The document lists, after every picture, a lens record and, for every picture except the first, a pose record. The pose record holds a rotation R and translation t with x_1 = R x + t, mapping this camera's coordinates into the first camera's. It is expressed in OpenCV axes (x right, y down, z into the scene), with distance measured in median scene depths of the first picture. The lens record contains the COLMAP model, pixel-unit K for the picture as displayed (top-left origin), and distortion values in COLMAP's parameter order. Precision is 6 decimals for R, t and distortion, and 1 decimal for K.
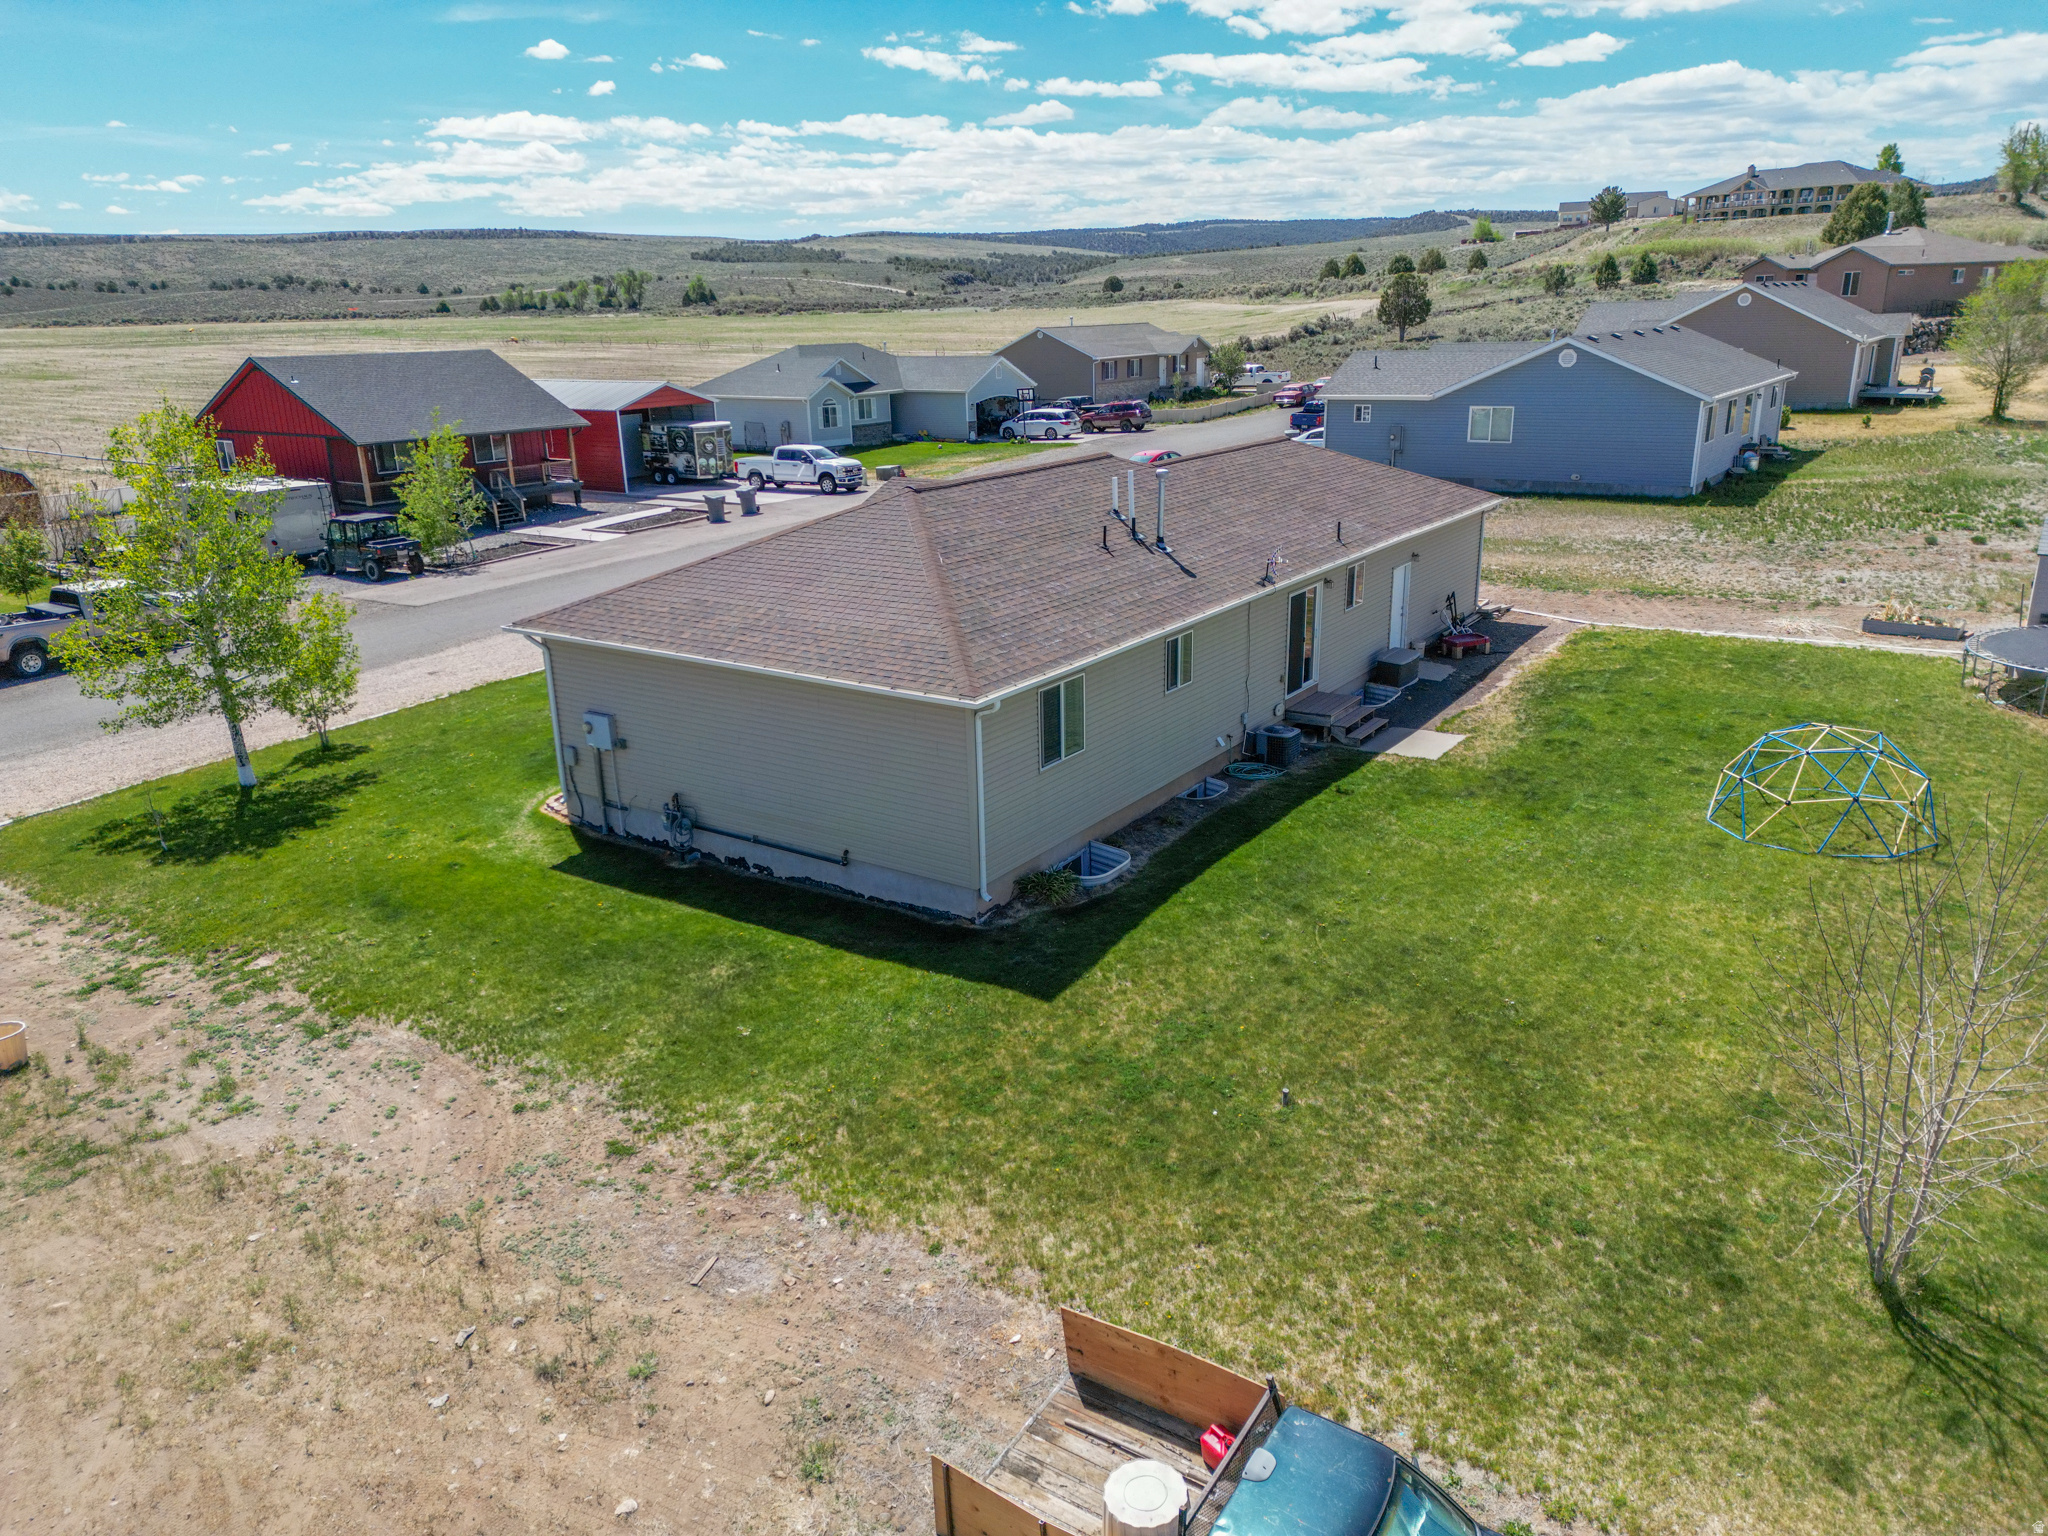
lens RADIAL K [[1424.4, 0, 1022.4], [0, 1424.4, 765.1], [0, 0, 1]] dist [0.074031, -0.065831]
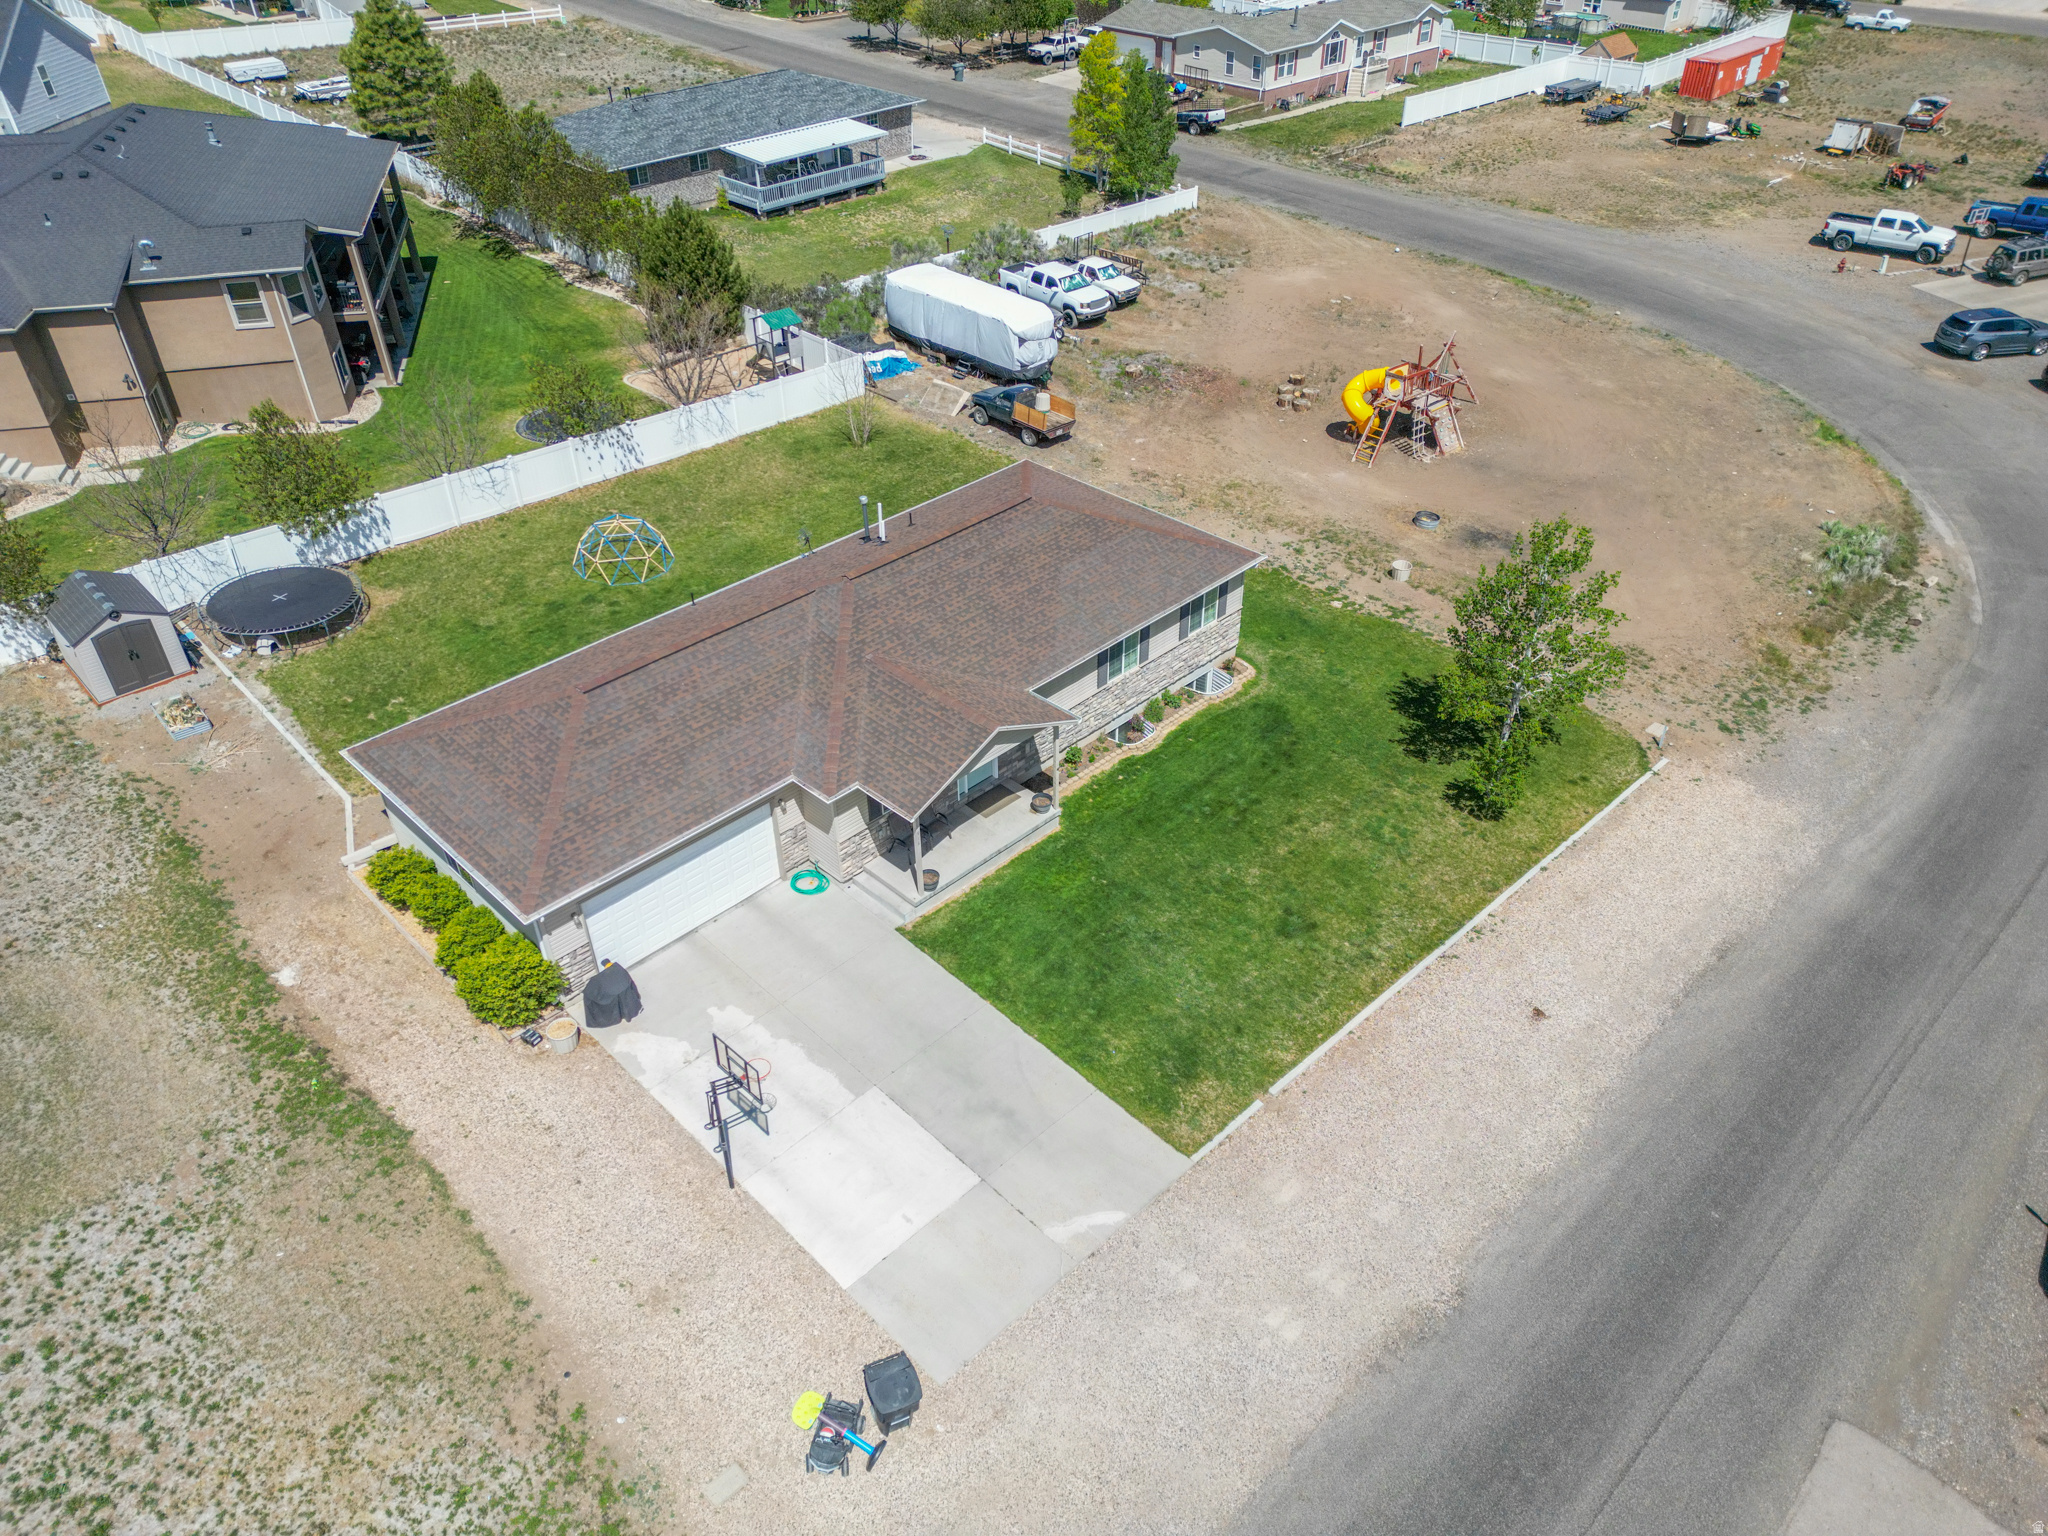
lens RADIAL K [[1424.4, 0, 1019.5], [0, 1424.4, 765.5], [0, 0, 1]] dist [0.074031, -0.065831]
pose [[-0.982024, -0.079379, 0.171251, -0.350527], [0.091581, 0.592955, 0.800011, -1.226401], [-0.165048, 0.801314, -0.575027, 2.037485]]
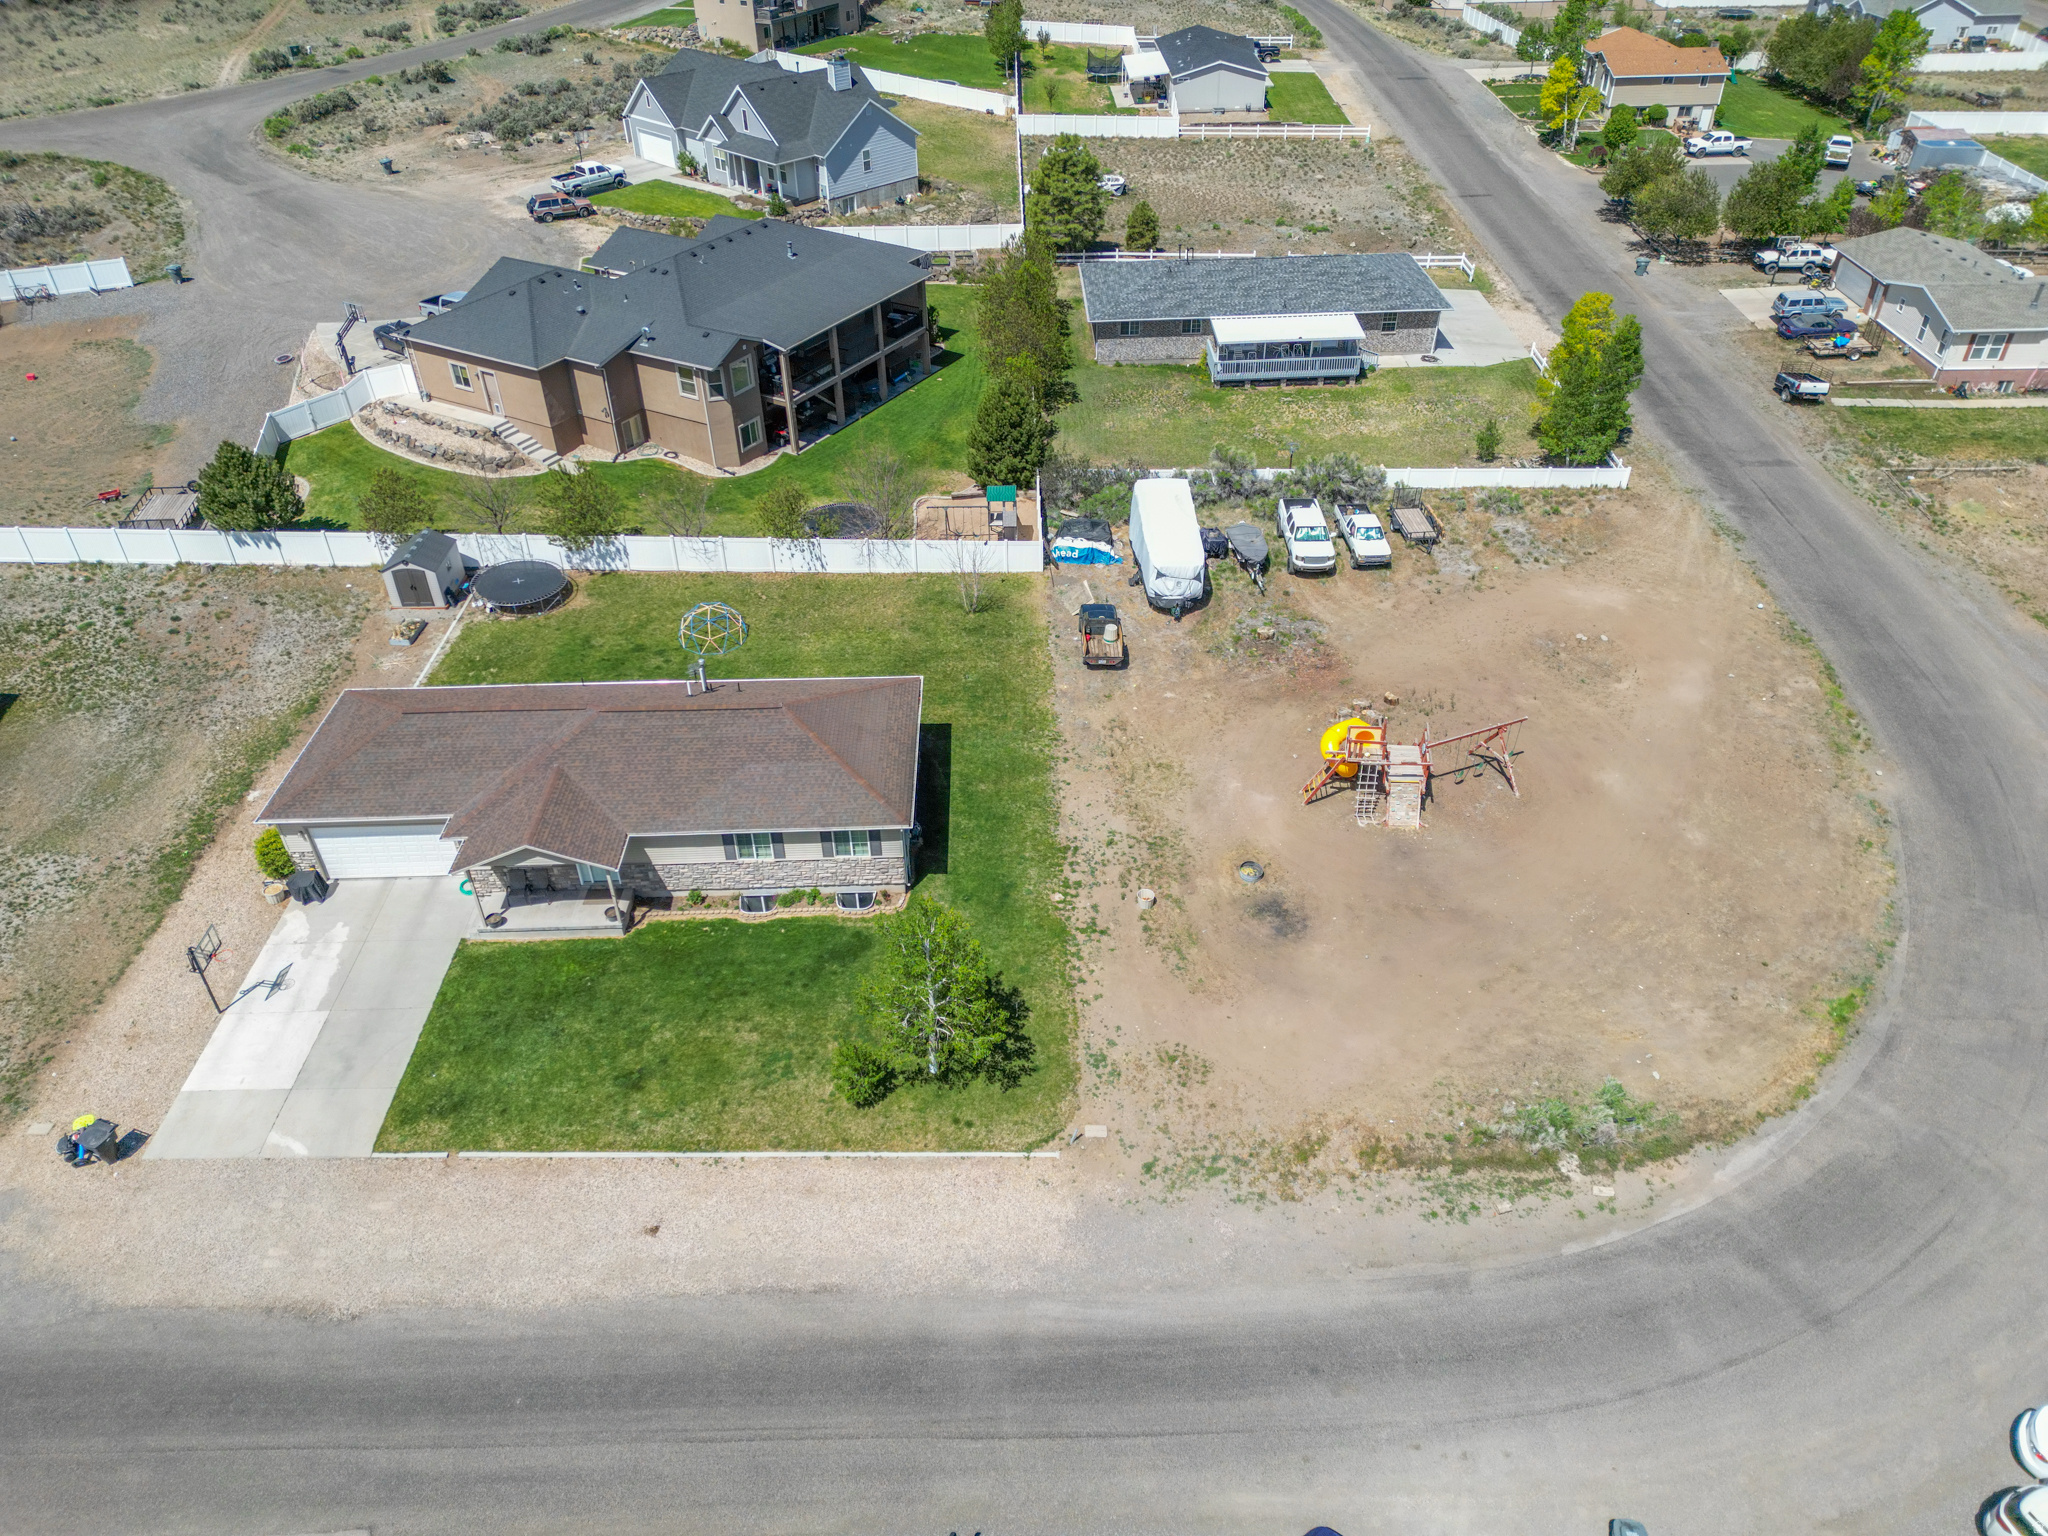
lens RADIAL K [[1424.4, 0, 1021.5], [0, 1424.4, 761.9], [0, 0, 1]] dist [0.074031, -0.065831]
pose [[-0.579982, -0.450328, 0.678841, -1.648275], [0.277244, 0.674454, 0.684287, -1.388810], [-0.766000, 0.585079, -0.266320, 1.249332]]
